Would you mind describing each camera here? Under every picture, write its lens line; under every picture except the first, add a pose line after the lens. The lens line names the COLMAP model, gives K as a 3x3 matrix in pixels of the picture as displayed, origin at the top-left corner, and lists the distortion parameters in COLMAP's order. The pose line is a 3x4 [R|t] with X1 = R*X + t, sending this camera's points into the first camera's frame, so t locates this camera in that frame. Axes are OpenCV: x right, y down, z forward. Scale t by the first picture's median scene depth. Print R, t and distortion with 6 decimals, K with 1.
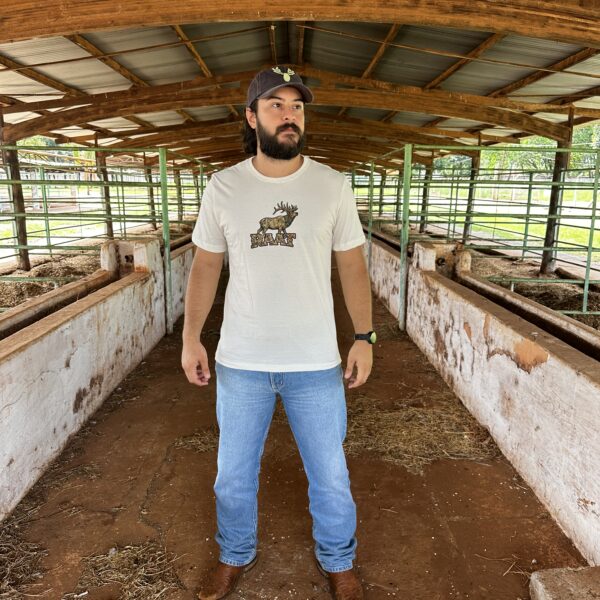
lens RADIAL K [[563.0, 0, 297.6], [0, 563.0, 301.0], [0, 0, 1]] dist [0.016018, -0.025964]
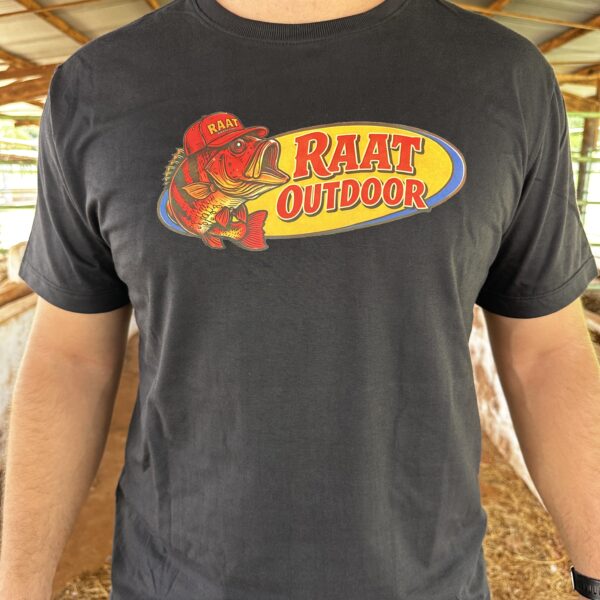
lens RADIAL K [[577.1, 0, 304.5], [0, 577.1, 298.9], [0, 0, 1]] dist [-0.048261, 0.032768]
pose [[0.999680, -0.012499, 0.021998, 0.014057], [0.012261, 0.999865, 0.010897, -0.035599], [-0.022131, -0.010624, 0.999699, 0.250869]]
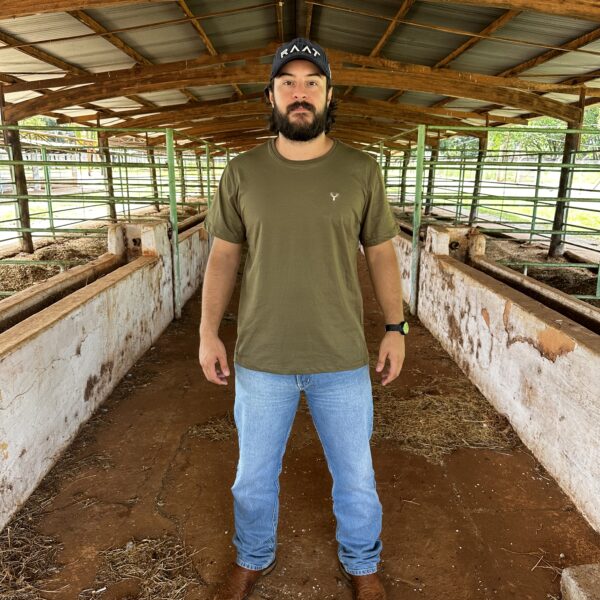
lens RADIAL K [[563.1, 0, 301.7], [0, 563.1, 299.9], [0, 0, 1]] dist [0.010563, -0.018279]
pose [[0.999992, 0.001112, 0.003815, -0.015513], [-0.001226, 0.999548, 0.030053, -0.004265], [-0.003780, -0.030057, 0.999541, 0.016478]]
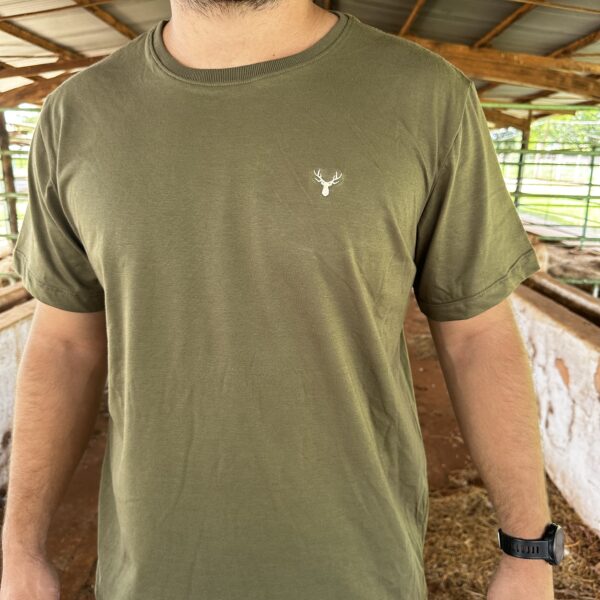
lens RADIAL K [[578.8, 0, 300.1], [0, 578.8, 302.9], [0, 0, 1]] dist [-0.087800, 0.080744]
pose [[0.998858, 0.012680, -0.046060, 0.017307], [-0.011063, 0.999319, 0.035189, -0.034416], [0.046475, -0.034640, 0.998319, 0.229727]]
